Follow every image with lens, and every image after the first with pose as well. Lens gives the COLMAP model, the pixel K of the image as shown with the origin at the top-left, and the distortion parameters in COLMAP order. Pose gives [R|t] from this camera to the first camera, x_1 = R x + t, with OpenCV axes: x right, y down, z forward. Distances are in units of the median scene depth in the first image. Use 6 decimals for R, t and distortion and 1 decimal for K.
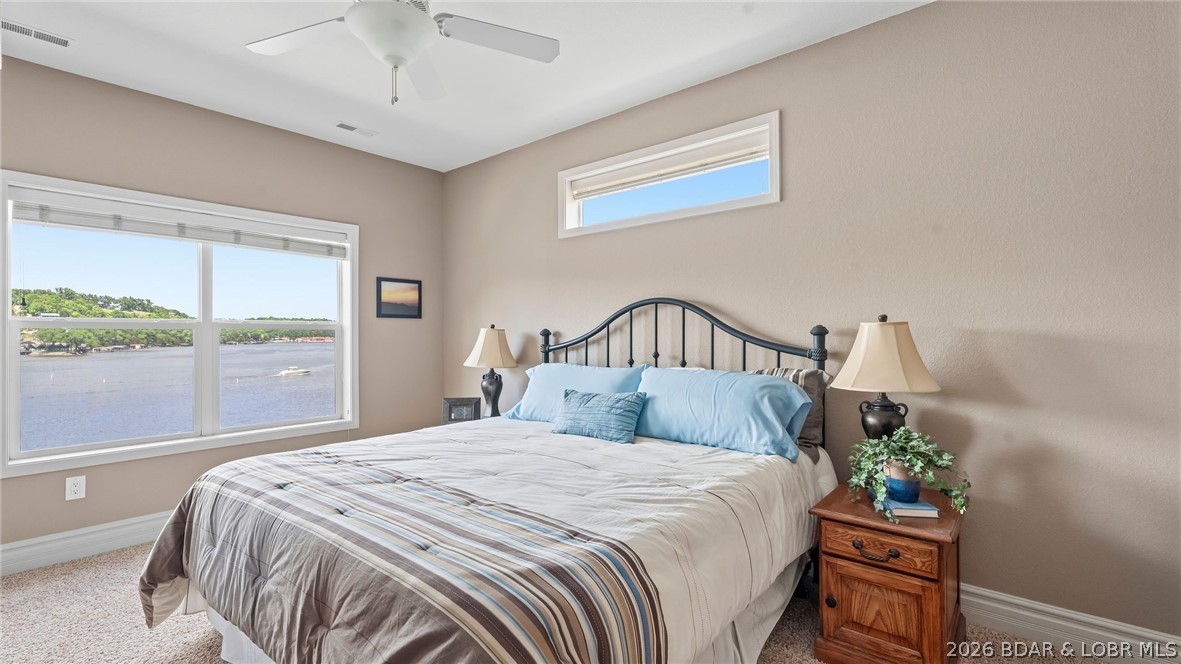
lens RADIAL K [[524.6, 0, 589.2], [0, 524.6, 329.4], [0, 0, 1]] dist [0.003451, 0.000547]
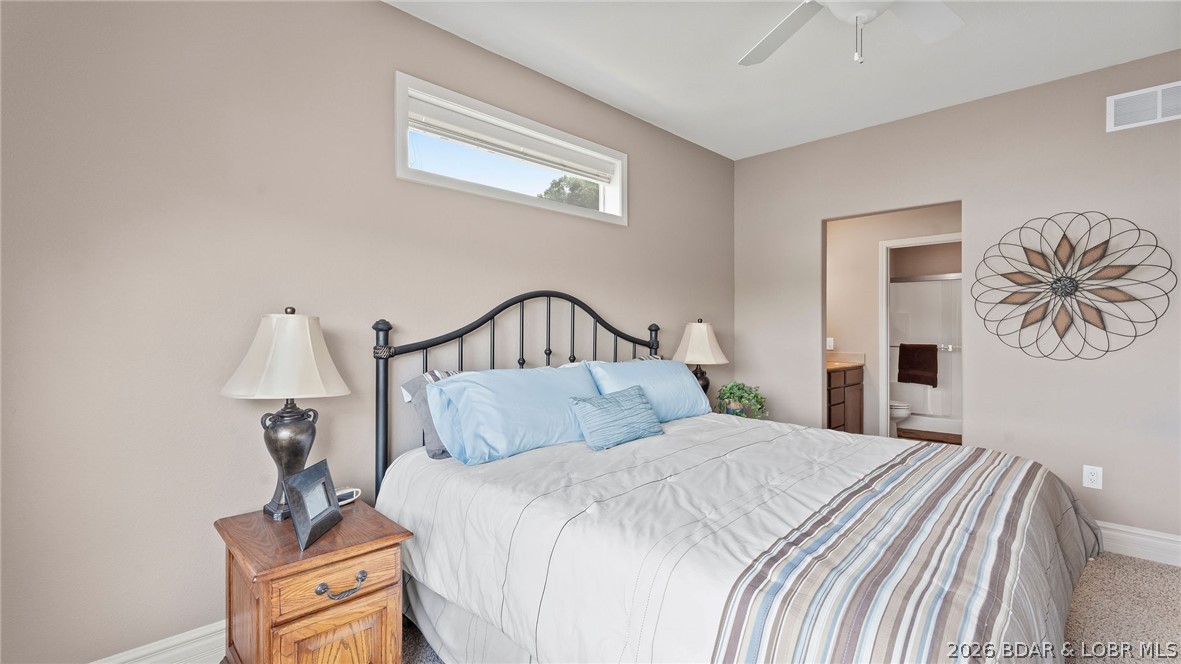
lens RADIAL K [[524.6, 0, 589.2], [0, 524.6, 329.4], [0, 0, 1]] dist [0.003451, 0.000547]
pose [[0.089425, 0.021332, 0.995765, -0.780009], [0.005369, 0.999746, -0.021899, 0.029193], [-0.995979, 0.007305, 0.089288, 0.846742]]
